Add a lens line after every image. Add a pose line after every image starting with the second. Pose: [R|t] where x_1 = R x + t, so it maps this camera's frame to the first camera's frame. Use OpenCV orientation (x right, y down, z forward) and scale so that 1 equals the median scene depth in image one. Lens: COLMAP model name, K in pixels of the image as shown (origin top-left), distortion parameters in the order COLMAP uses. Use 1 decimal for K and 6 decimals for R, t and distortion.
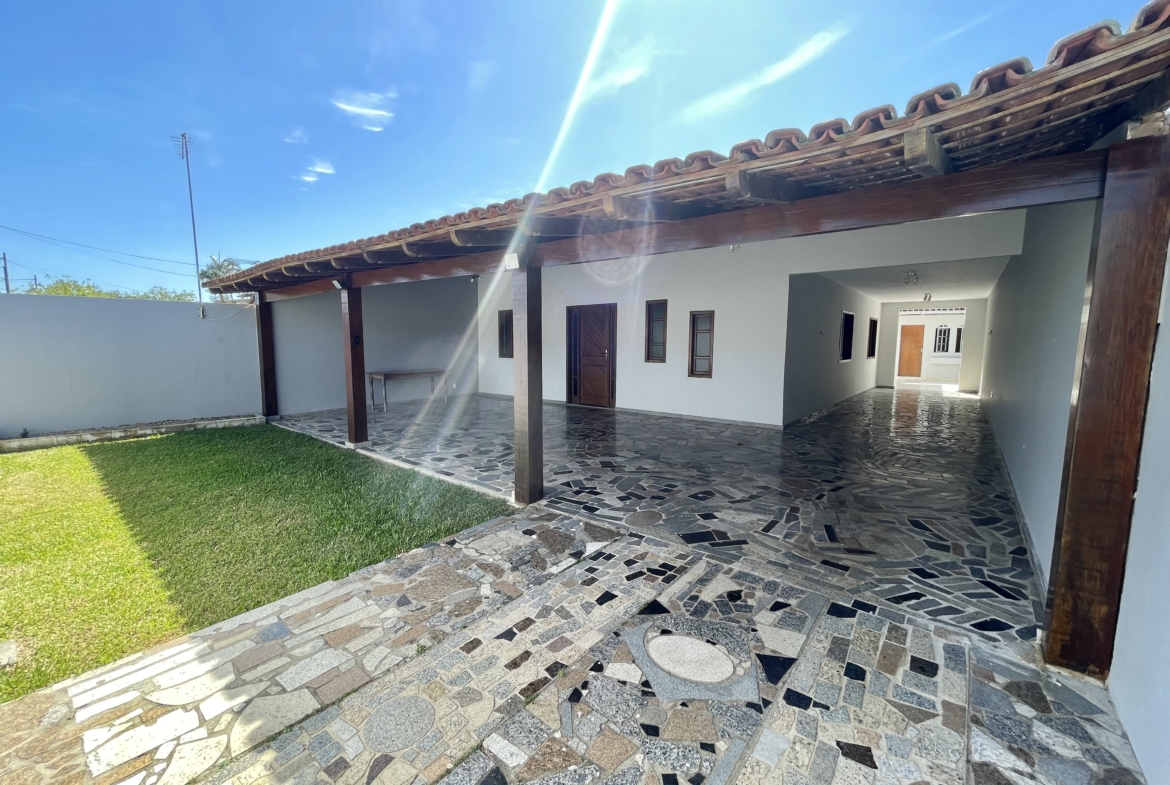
lens RADIAL K [[479.8, 0, 577.0], [0, 479.8, 392.4], [0, 0, 1]] dist [0.007889, -0.000685]
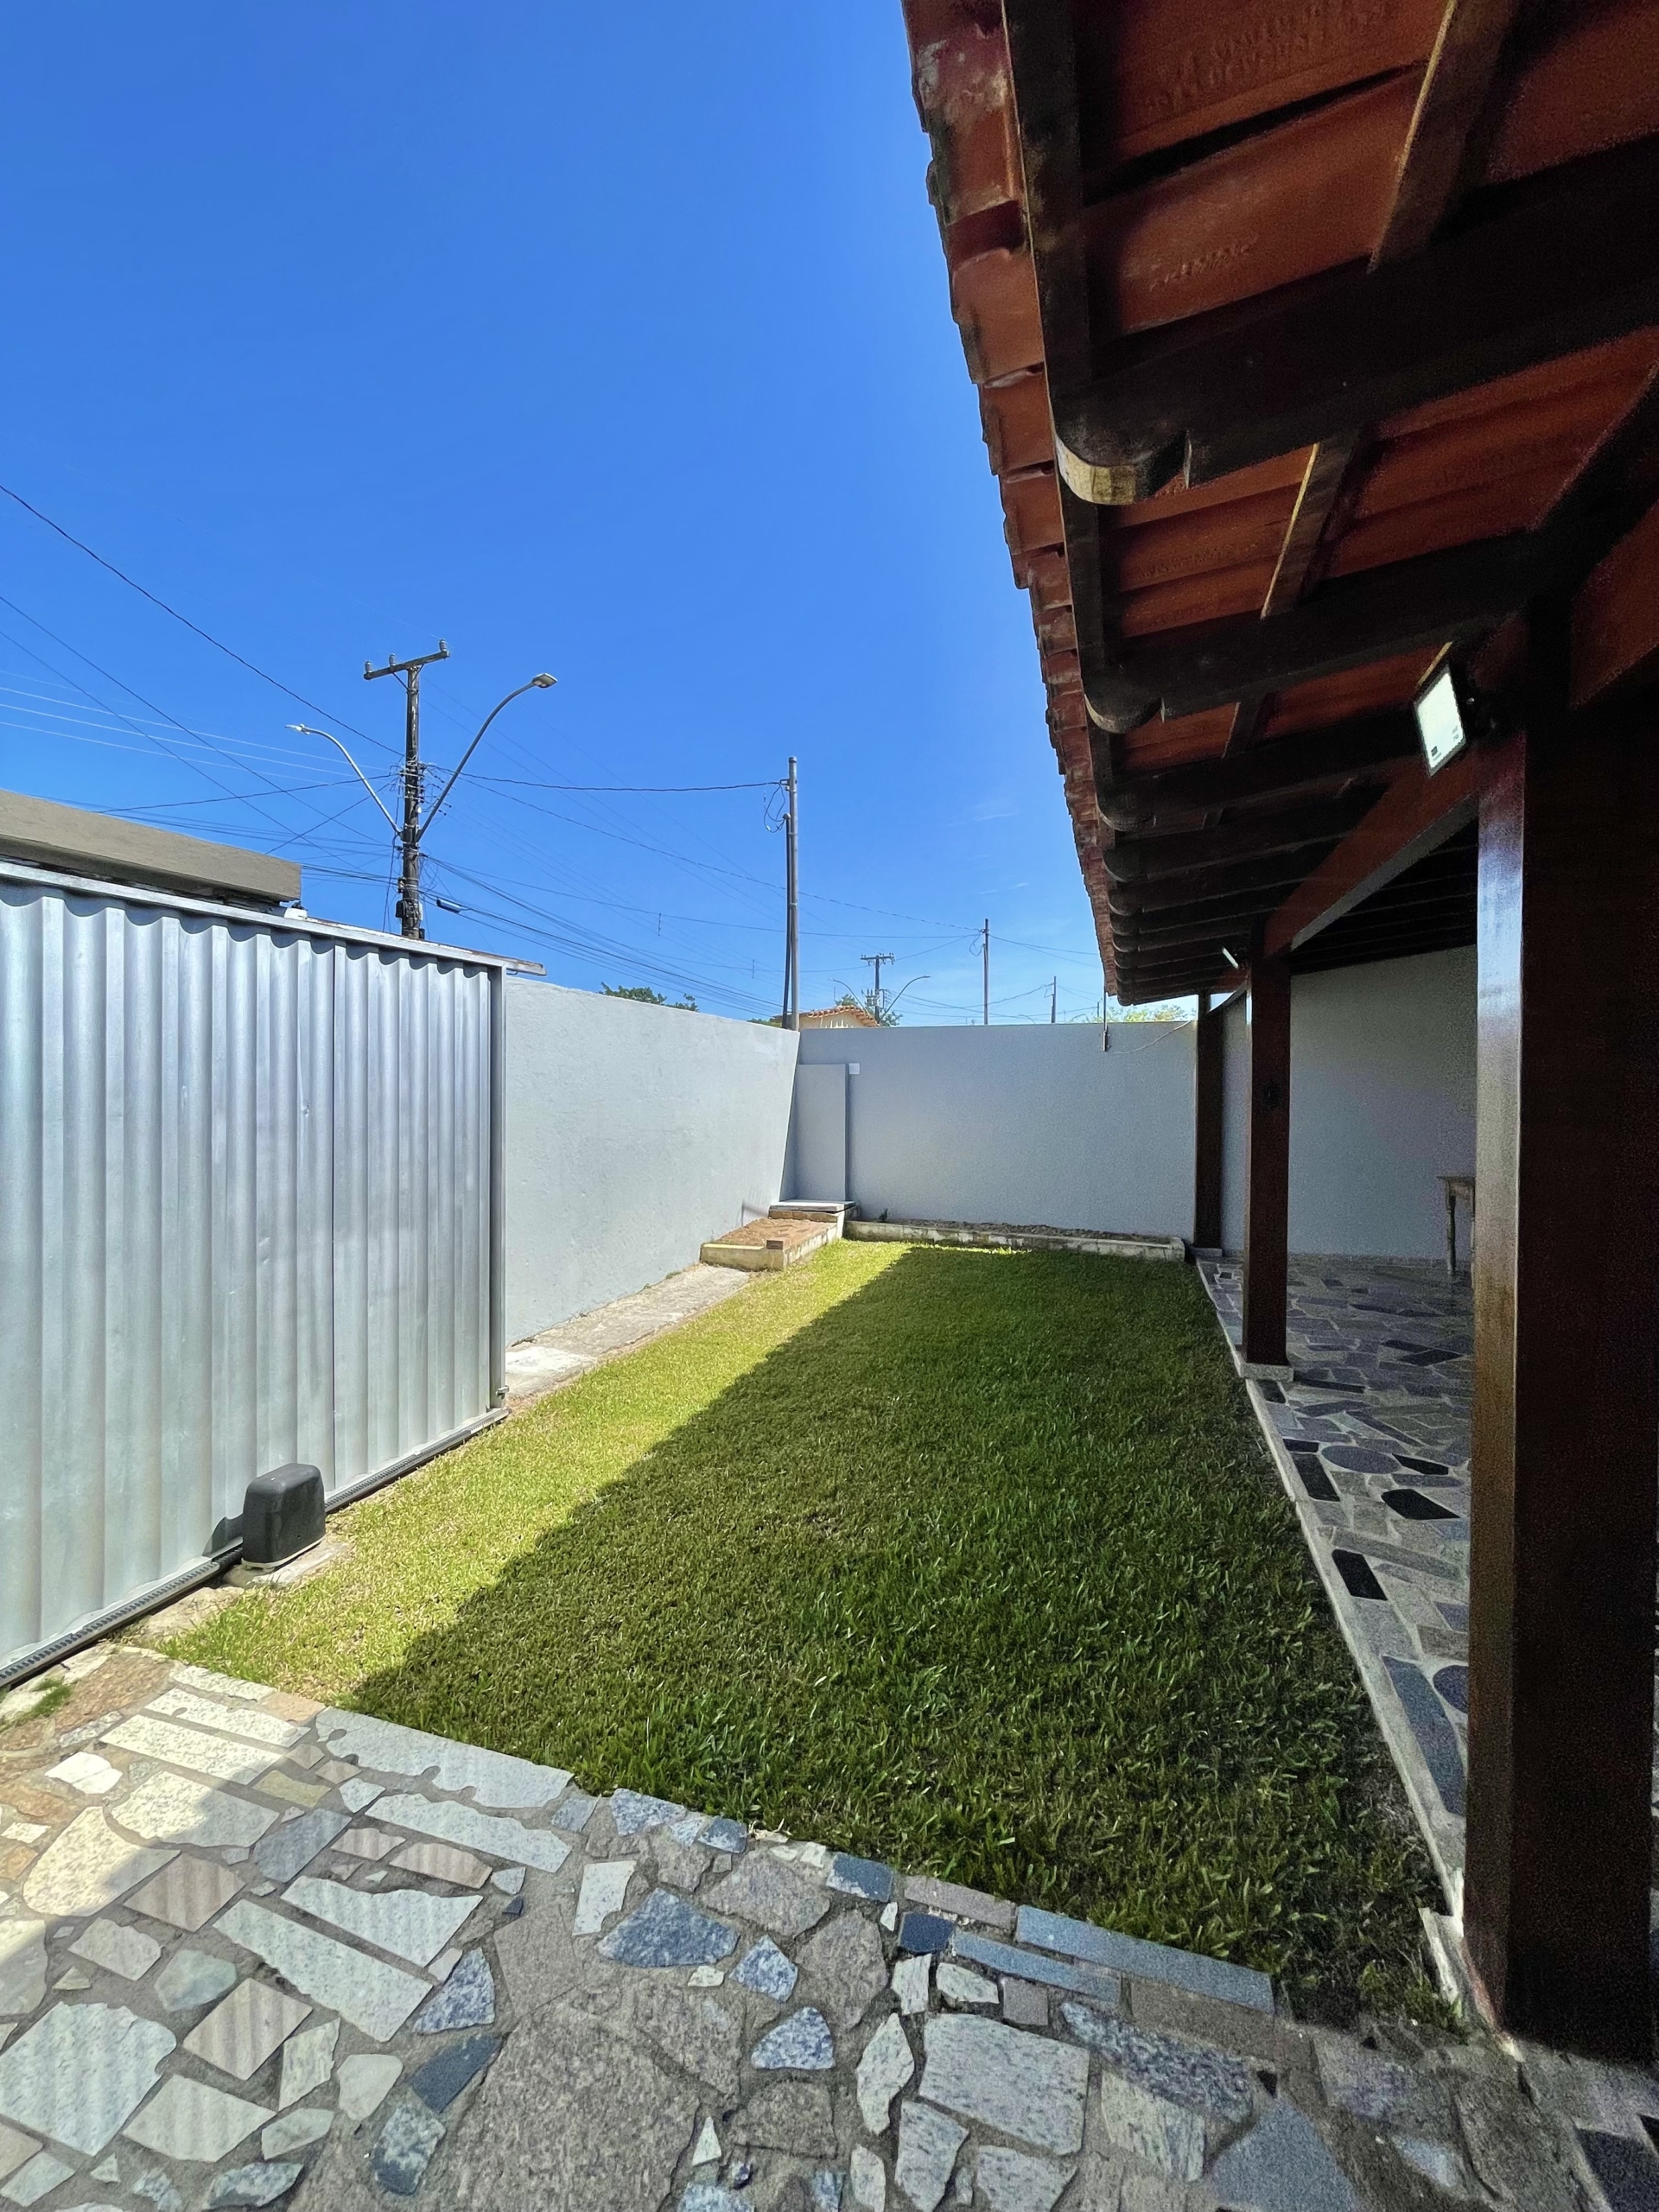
lens RADIAL K [[895.2, 0, 805.1], [0, 895.2, 1092.7], [0, 0, 1]] dist [-0.004028, 0.000401]
pose [[0.361035, 0.010712, -0.932491, 0.057397], [-0.104406, 0.994112, -0.029003, -0.039635], [0.926689, 0.107828, 0.360028, 0.313333]]
